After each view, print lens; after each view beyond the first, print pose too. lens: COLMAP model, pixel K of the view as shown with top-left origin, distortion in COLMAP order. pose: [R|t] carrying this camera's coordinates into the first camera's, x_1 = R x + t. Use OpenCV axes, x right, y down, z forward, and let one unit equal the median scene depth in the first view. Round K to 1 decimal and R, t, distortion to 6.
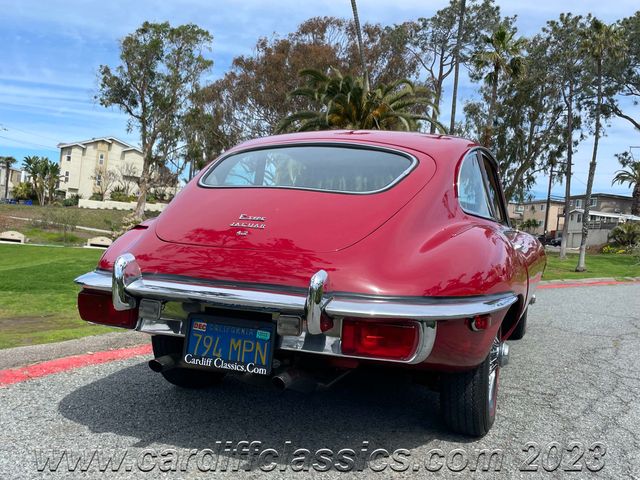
lens RADIAL K [[674.2, 0, 320.6], [0, 674.2, 245.7], [0, 0, 1]] dist [0.091891, -0.136092]
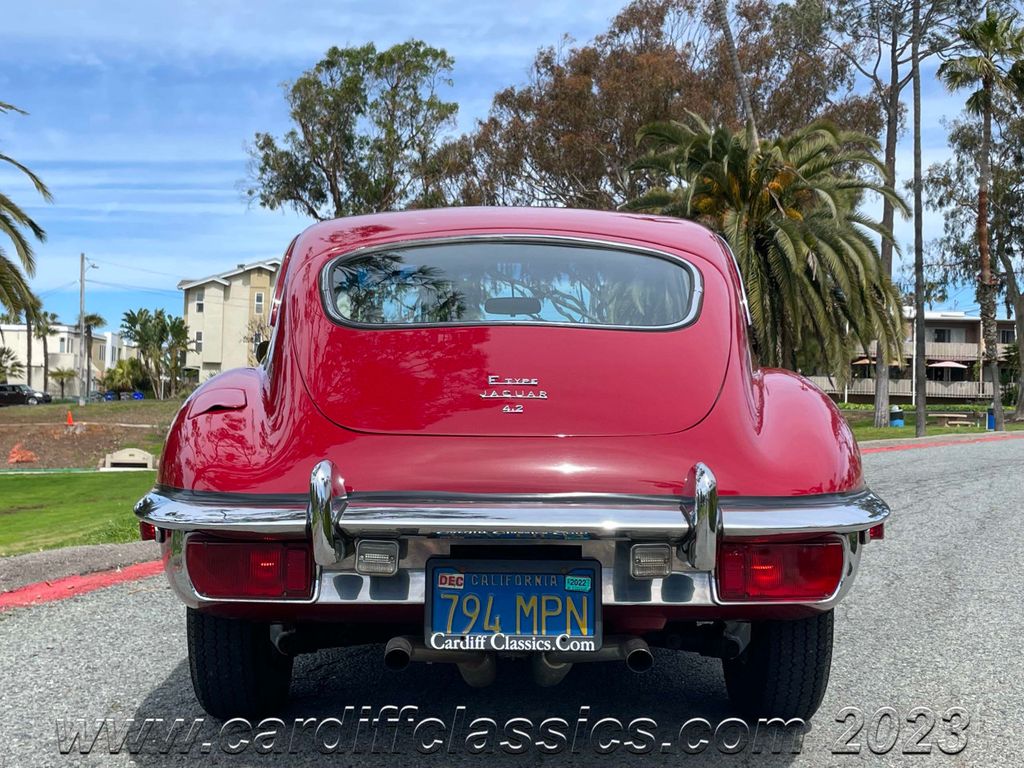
lens RADIAL K [[1420.2, 0, 506.9], [0, 1420.2, 362.5], [0, 0, 1]] dist [0.118606, -0.212759]
pose [[0.989452, -0.087447, -0.115492, -0.007193], [0.080692, 0.994813, -0.061934, 0.004644], [0.120309, 0.051962, 0.991376, -0.098552]]
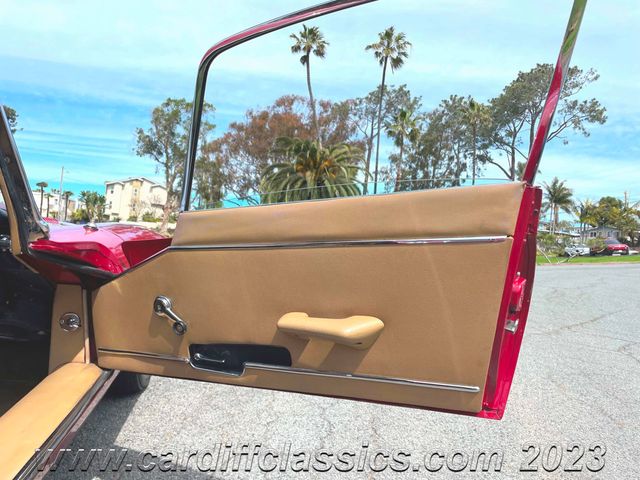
lens RADIAL K [[487.8, 0, 319.5], [0, 487.8, 234.3], [0, 0, 1]] dist [0.085129, -0.125575]
pose [[0.998458, -0.008708, 0.054820, 0.002112], [0.010767, 0.999244, -0.037367, 0.002486], [-0.054453, 0.037899, 0.997797, -0.045653]]
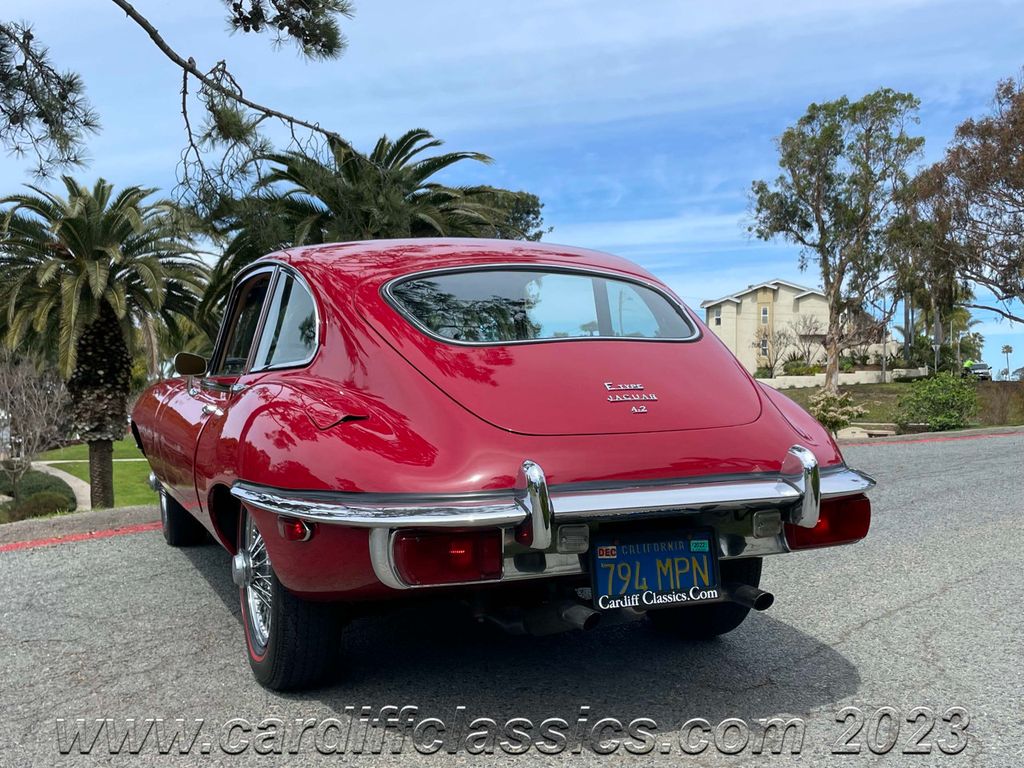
lens RADIAL K [[1141.2, 0, 501.9], [0, 1141.2, 370.8], [0, 0, 1]] dist [0.120201, -0.267105]
pose [[0.853663, -0.115162, -0.507933, 0.026601], [0.080125, 0.992677, -0.090405, 0.008820], [0.514625, 0.036477, 0.856639, -0.110573]]
